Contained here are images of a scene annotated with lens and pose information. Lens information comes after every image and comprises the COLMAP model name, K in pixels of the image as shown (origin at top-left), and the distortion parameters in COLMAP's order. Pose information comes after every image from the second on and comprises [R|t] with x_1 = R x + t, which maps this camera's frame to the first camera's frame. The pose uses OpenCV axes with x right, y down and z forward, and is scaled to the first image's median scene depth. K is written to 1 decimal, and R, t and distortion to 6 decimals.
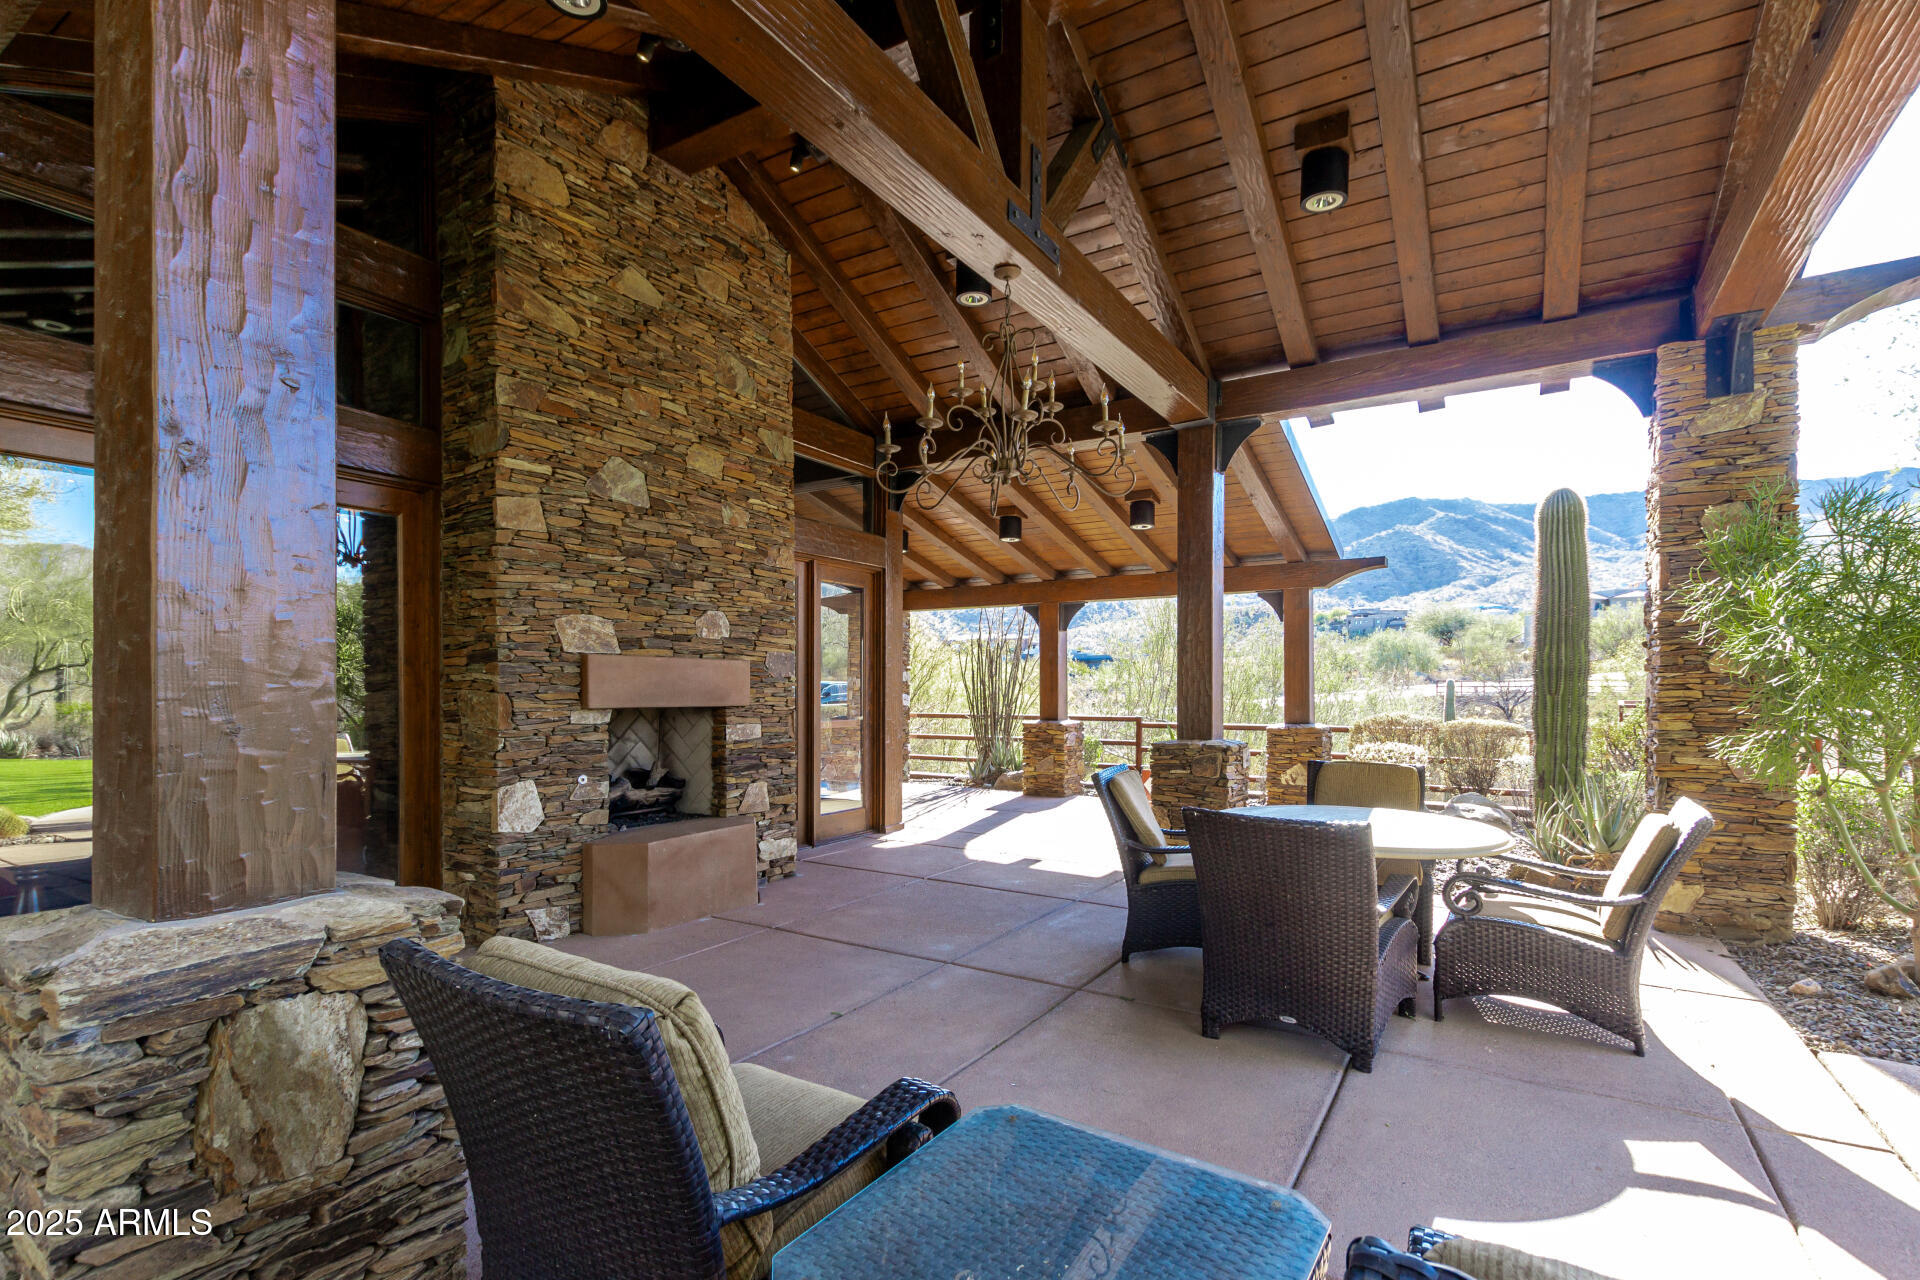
lens RADIAL K [[890.9, 0, 969.5], [0, 890.9, 685.7], [0, 0, 1]] dist [-0.000780, 0.000009]
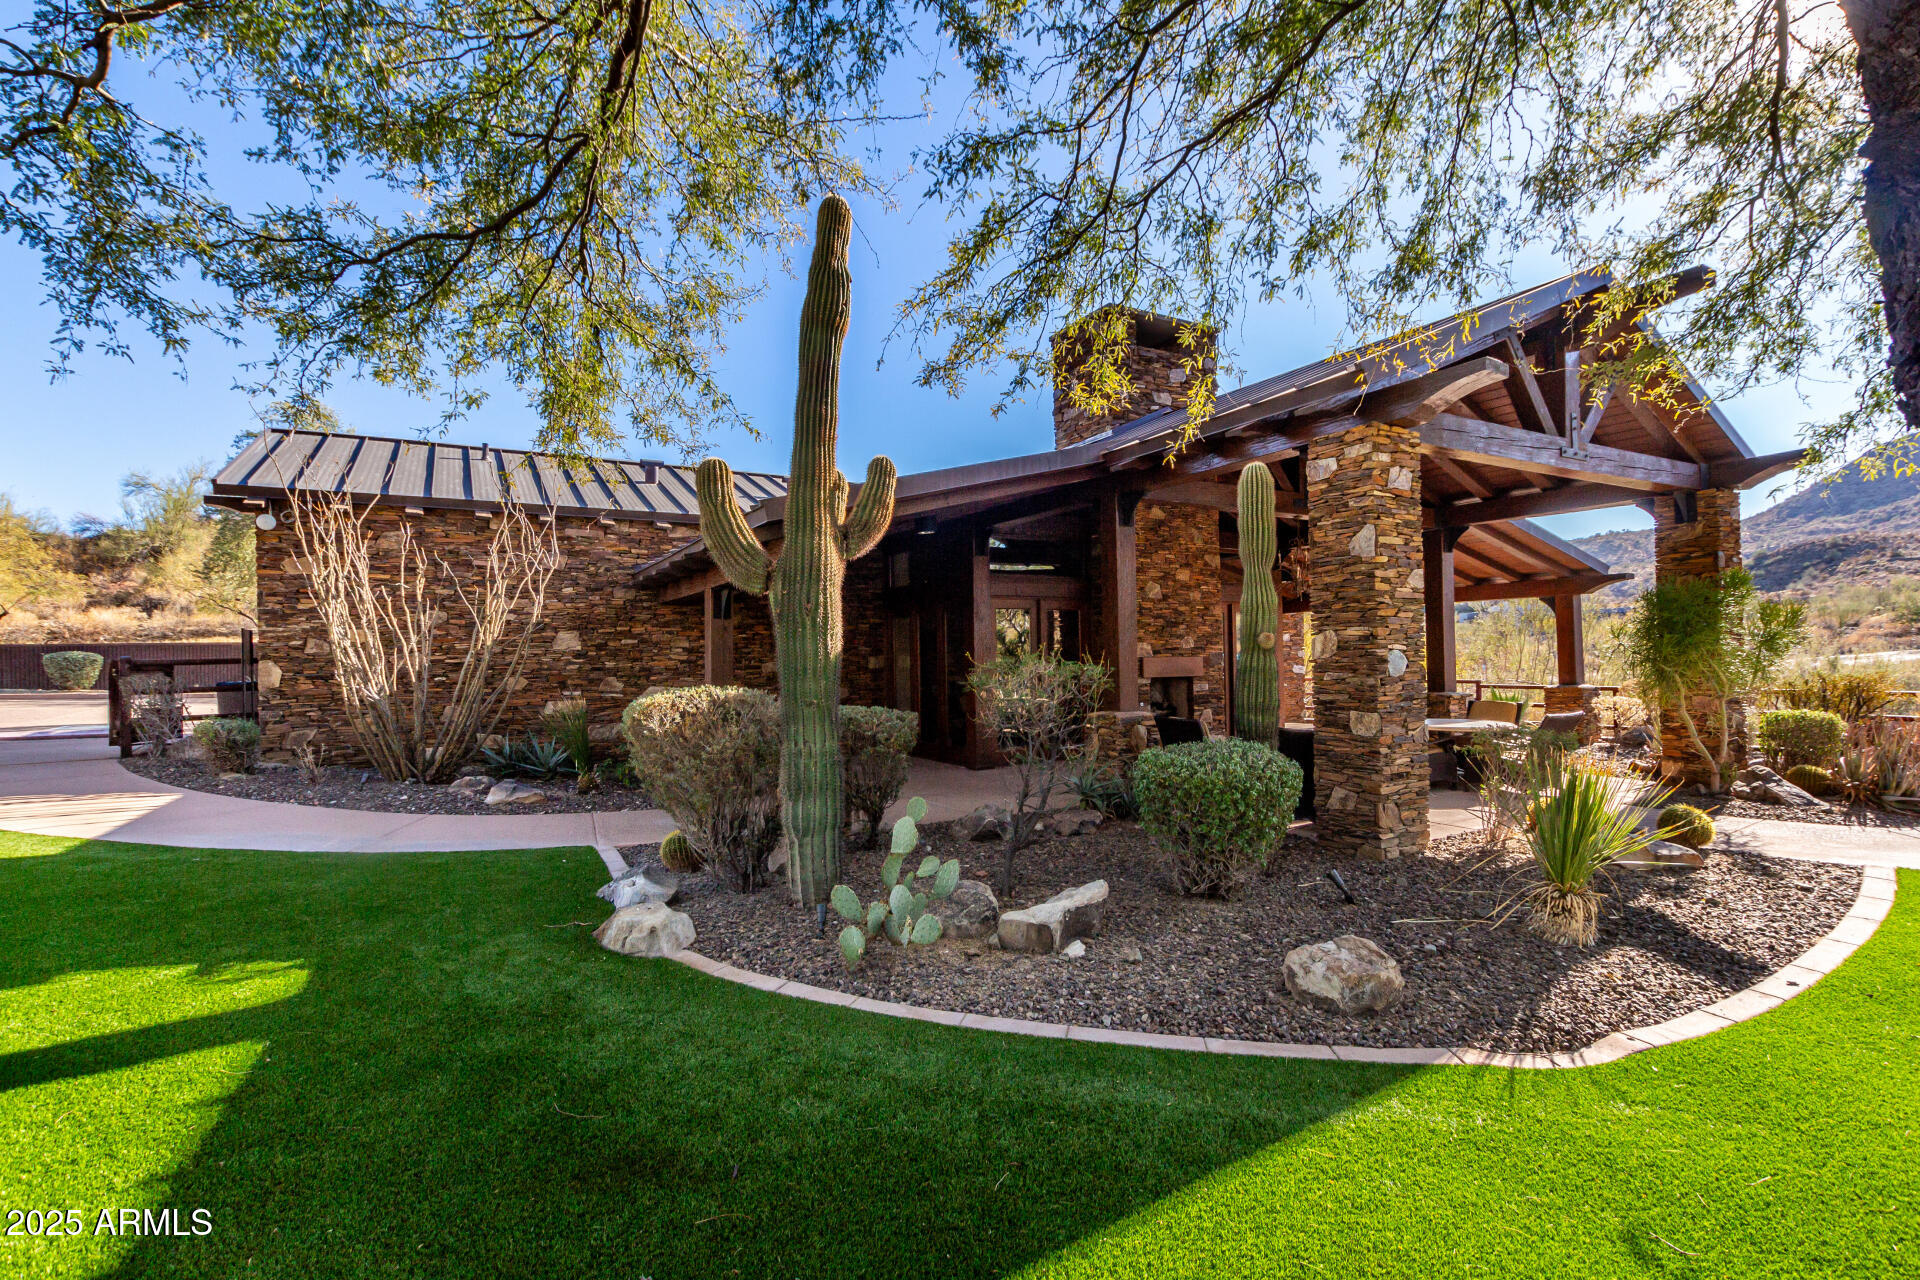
lens RADIAL K [[890.9, 0, 958.0], [0, 890.9, 643.6], [0, 0, 1]] dist [-0.000780, 0.000009]
pose [[0.882847, -0.022409, -0.469125, 0.290517], [0.018557, 0.999745, -0.012832, -0.045724], [0.469293, 0.002623, 0.883039, -1.400004]]
